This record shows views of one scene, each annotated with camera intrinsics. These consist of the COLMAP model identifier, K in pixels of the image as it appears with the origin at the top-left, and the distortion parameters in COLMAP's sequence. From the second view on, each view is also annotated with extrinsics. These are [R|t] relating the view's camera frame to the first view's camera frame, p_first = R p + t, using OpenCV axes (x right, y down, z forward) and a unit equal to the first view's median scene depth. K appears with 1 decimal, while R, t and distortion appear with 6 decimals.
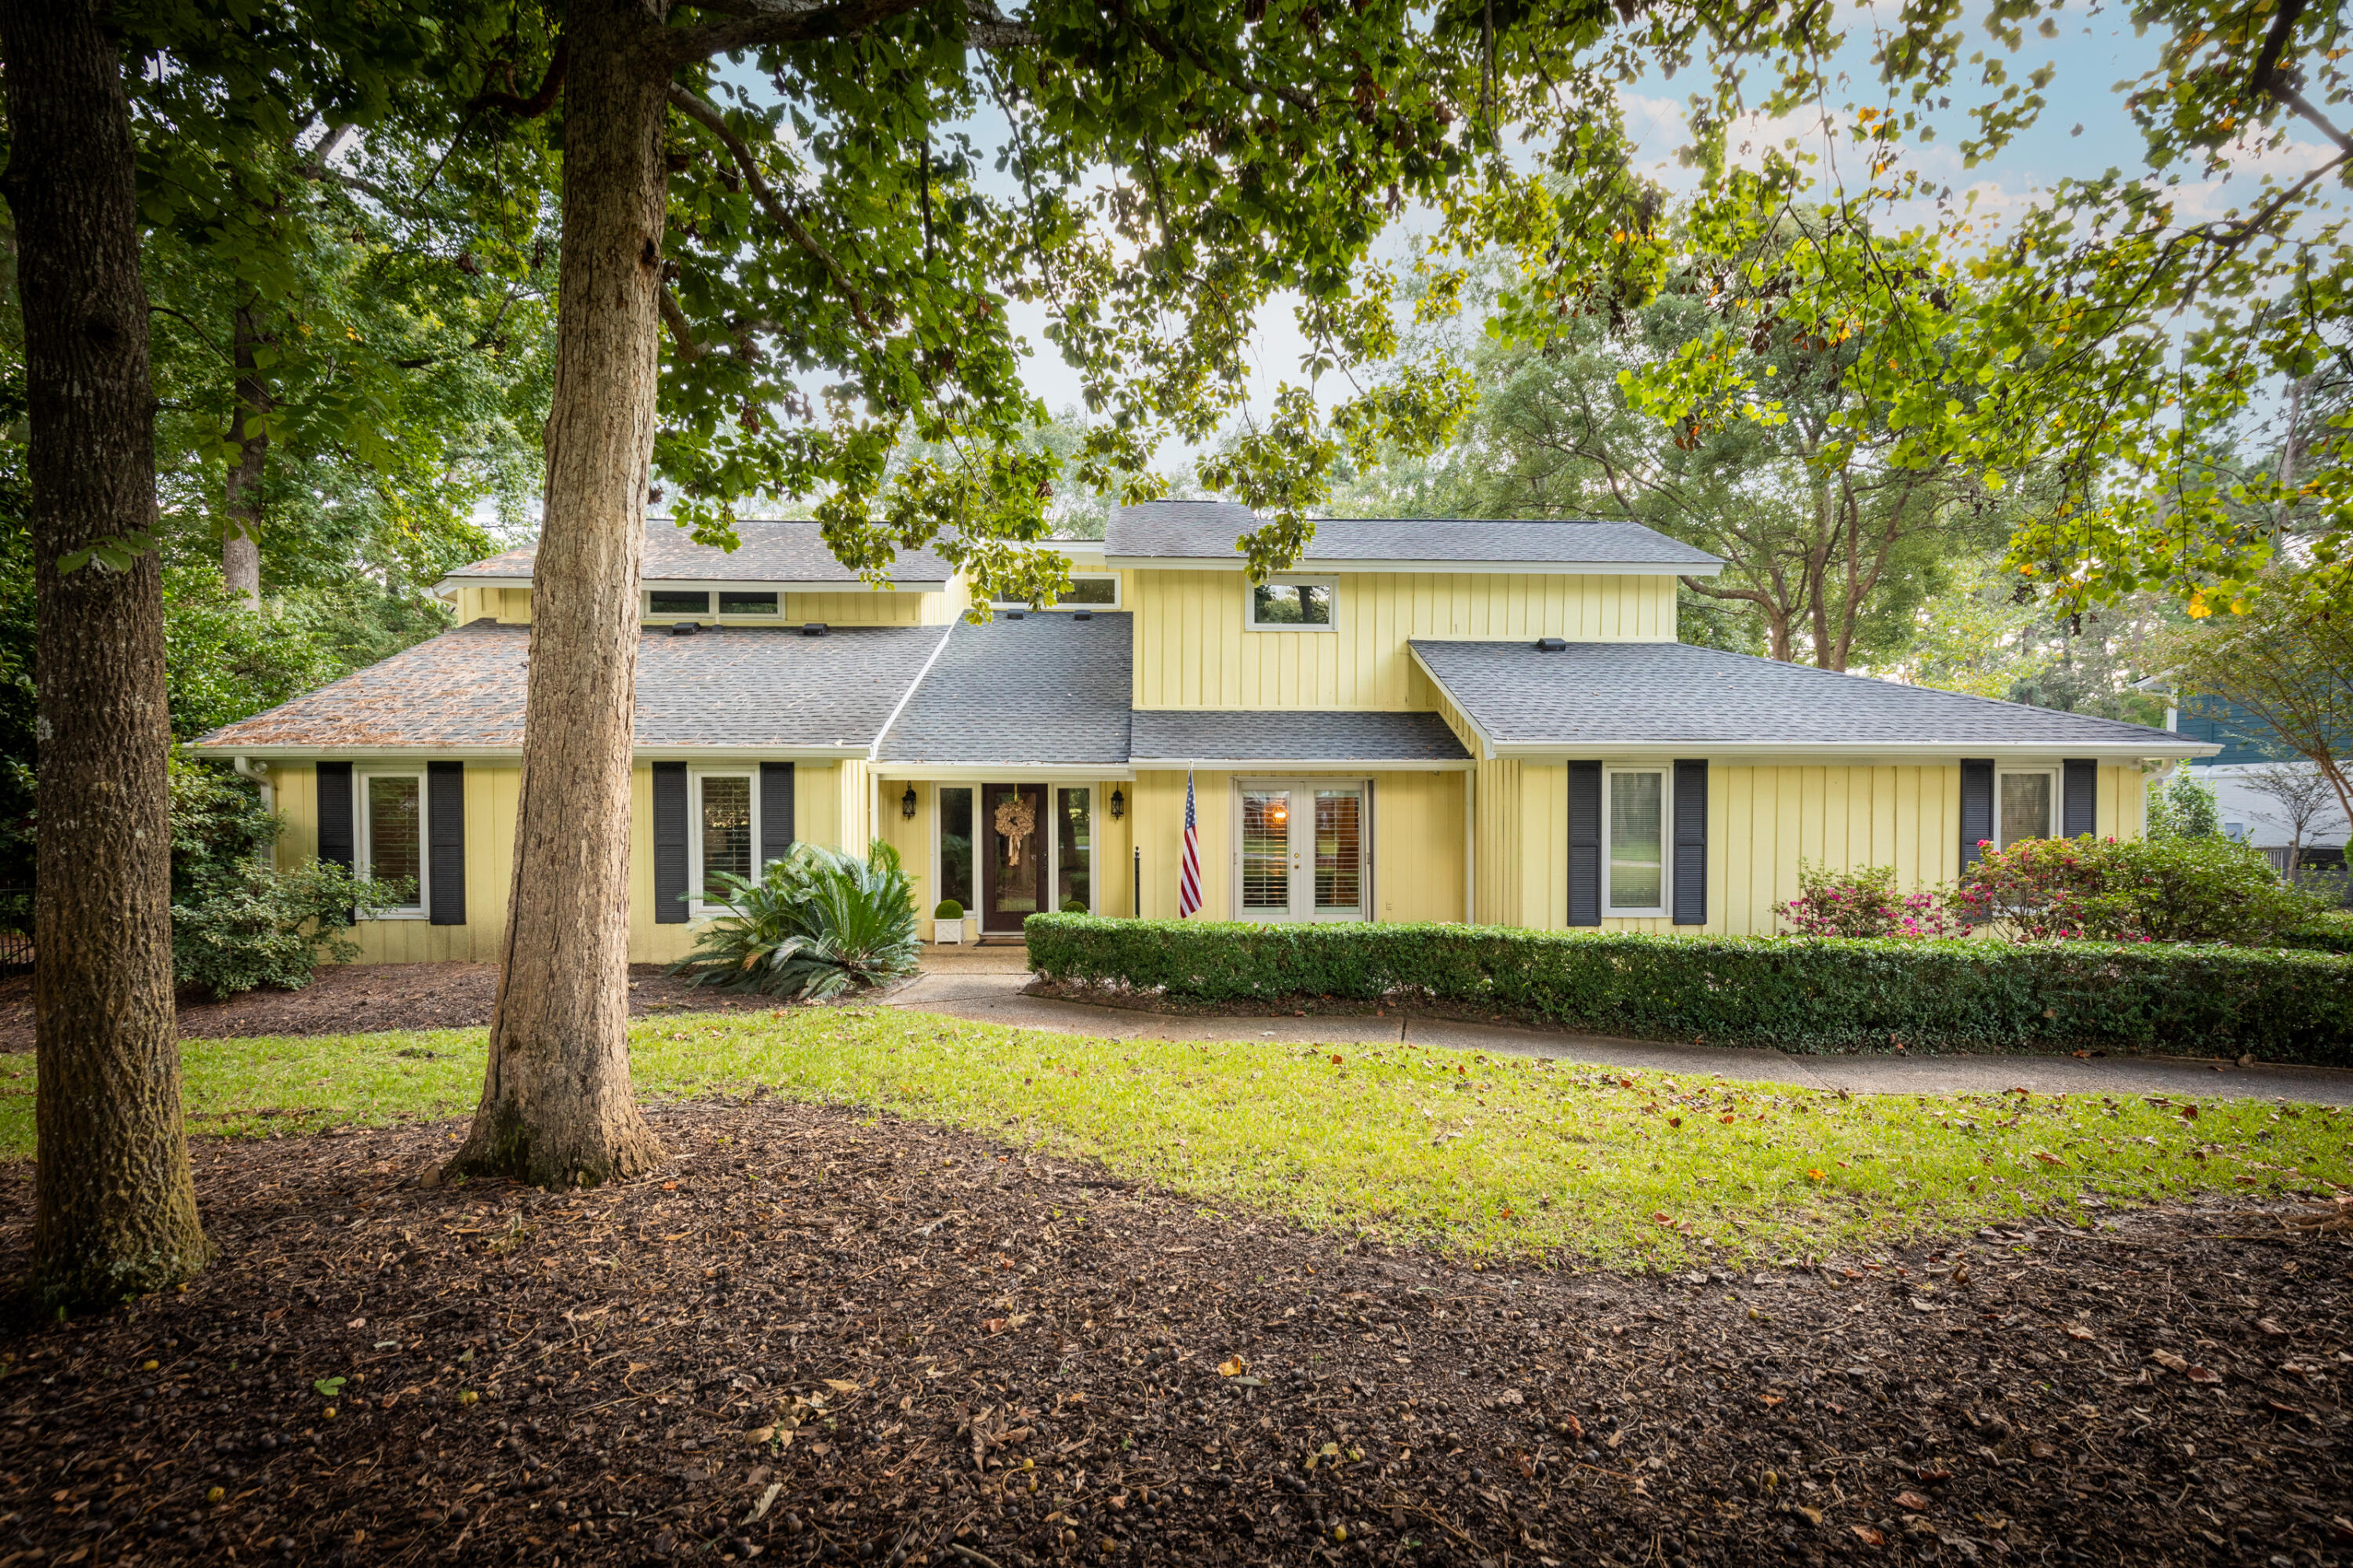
lens RADIAL K [[1108.8, 0, 1188.7], [0, 1108.8, 819.9], [0, 0, 1]] dist [-0.041168, -0.000028]
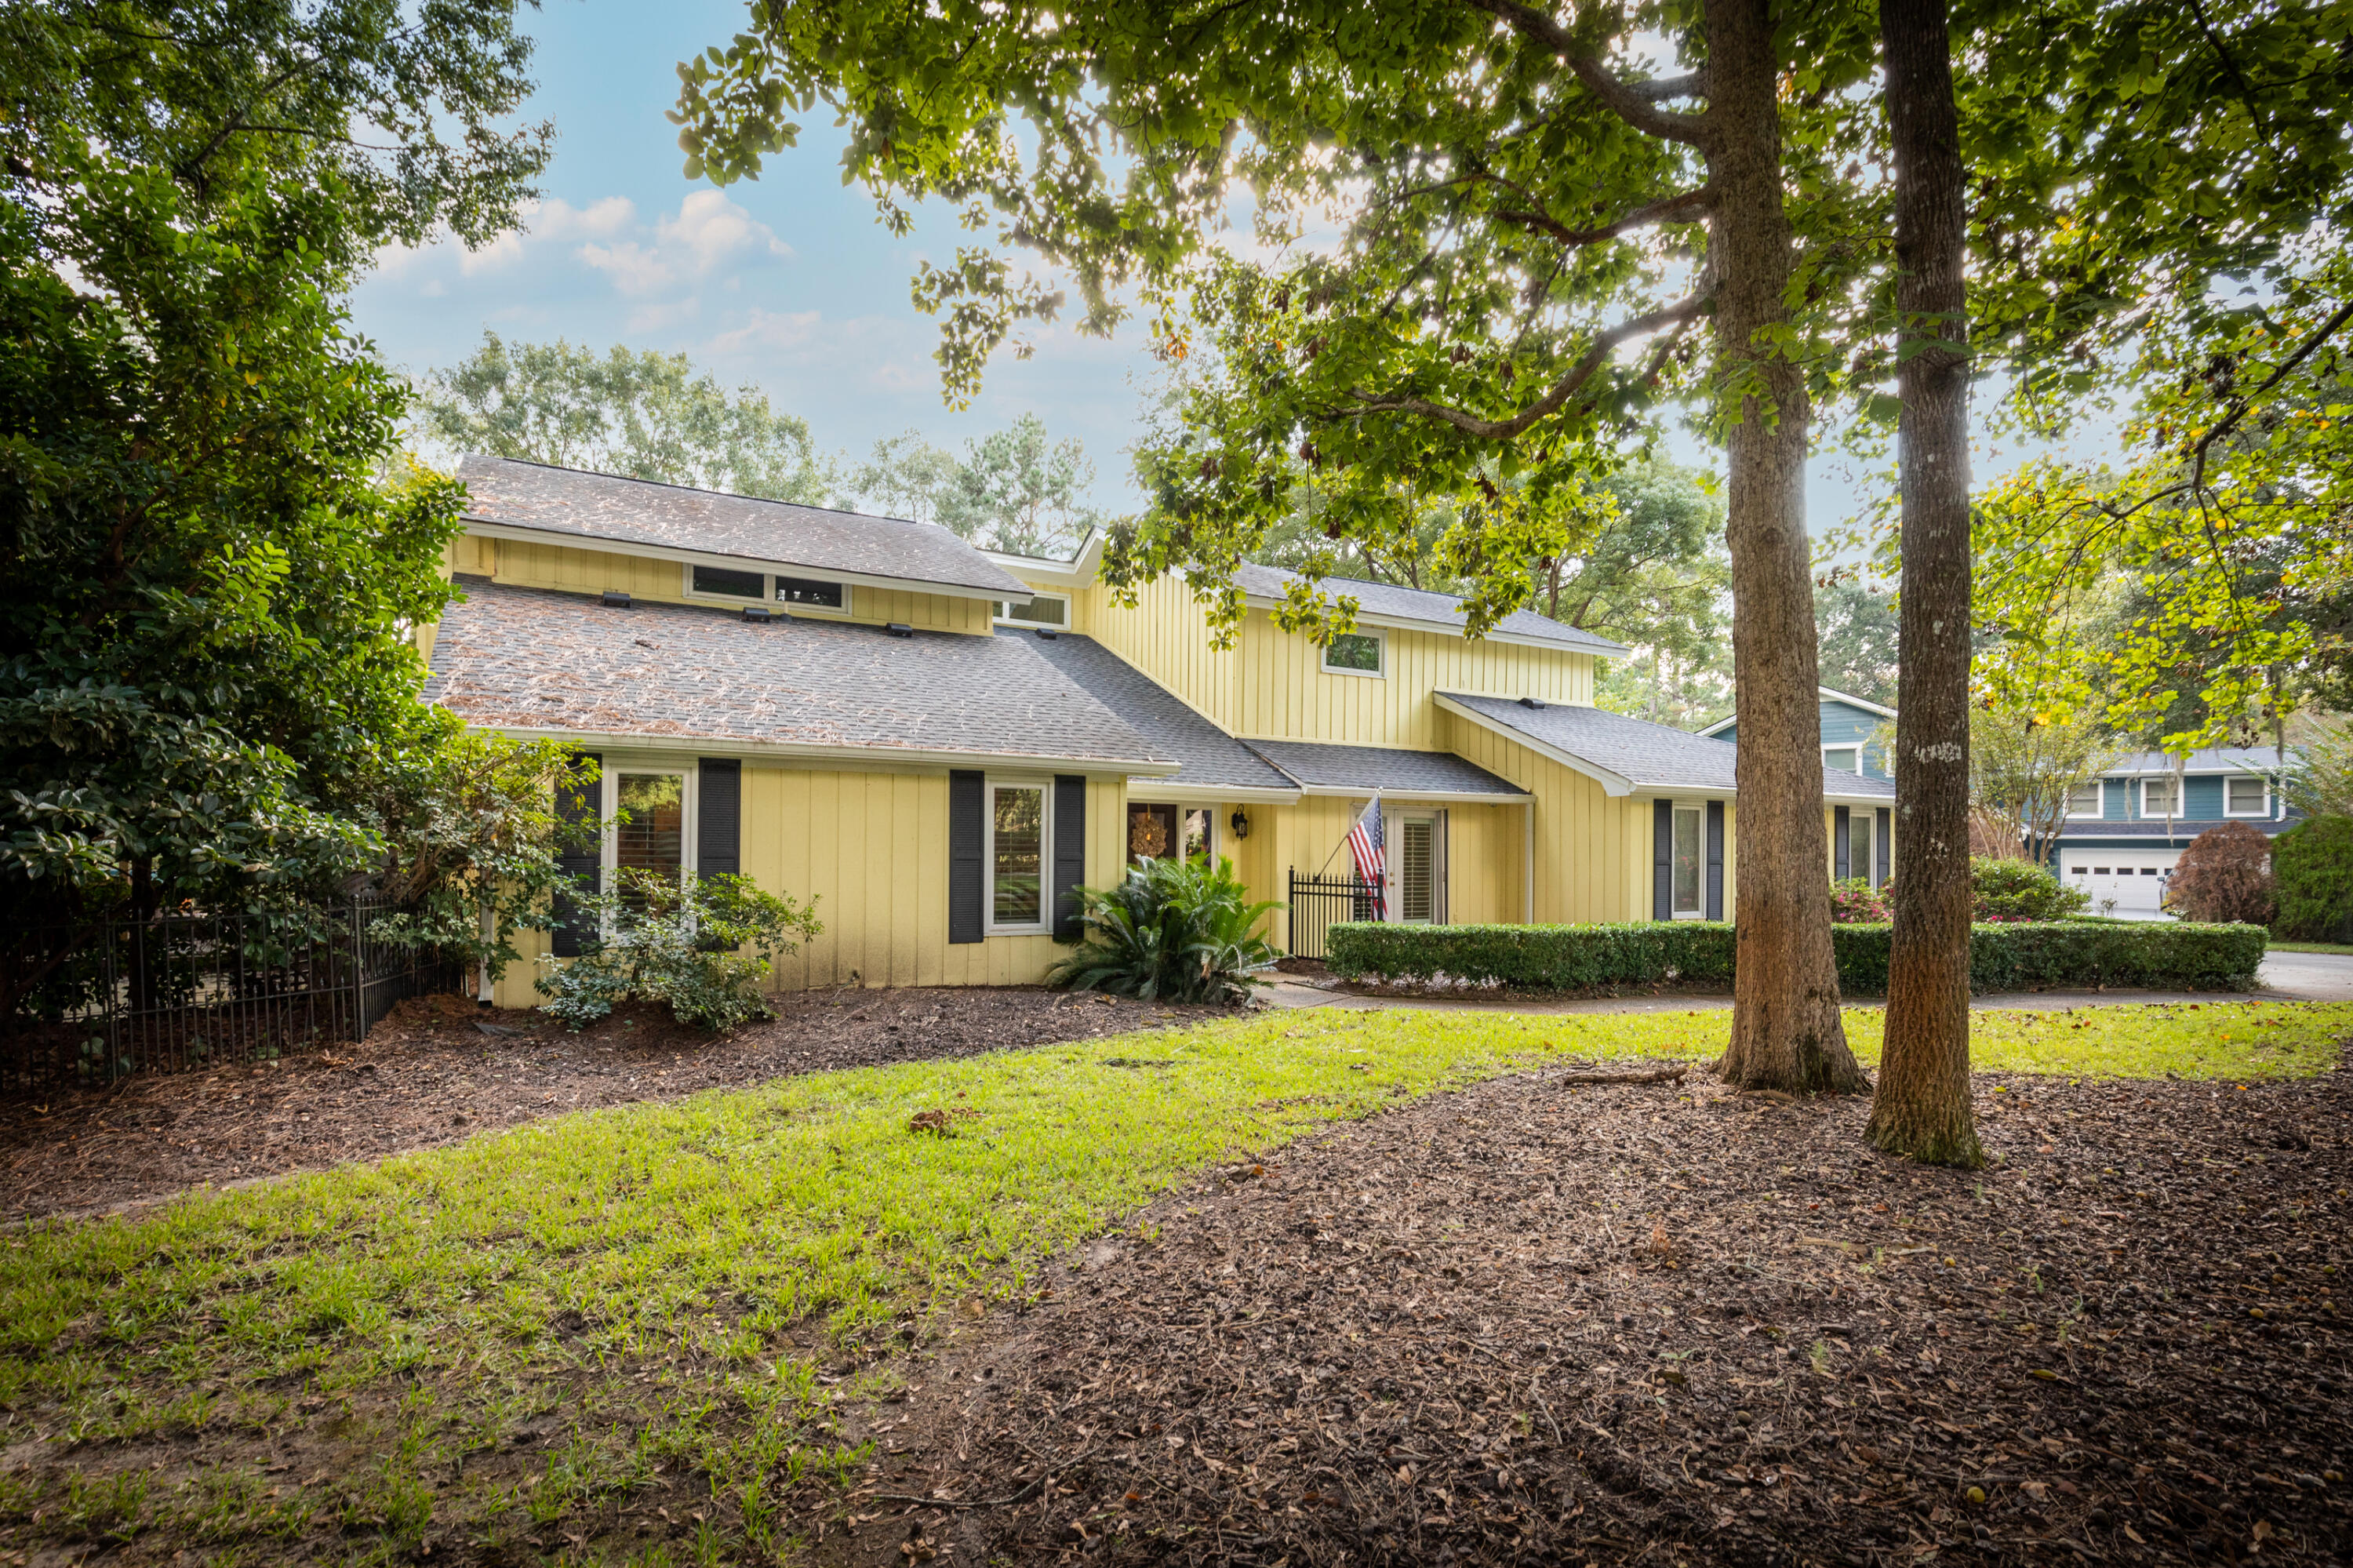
lens RADIAL K [[1108.8, 0, 1188.7], [0, 1108.8, 819.9], [0, 0, 1]] dist [-0.041168, -0.000028]
pose [[0.896829, 0.022321, 0.441814, -0.595997], [-0.012348, 0.999600, -0.025438, 0.009785], [-0.442205, 0.017358, 0.896746, 0.065001]]
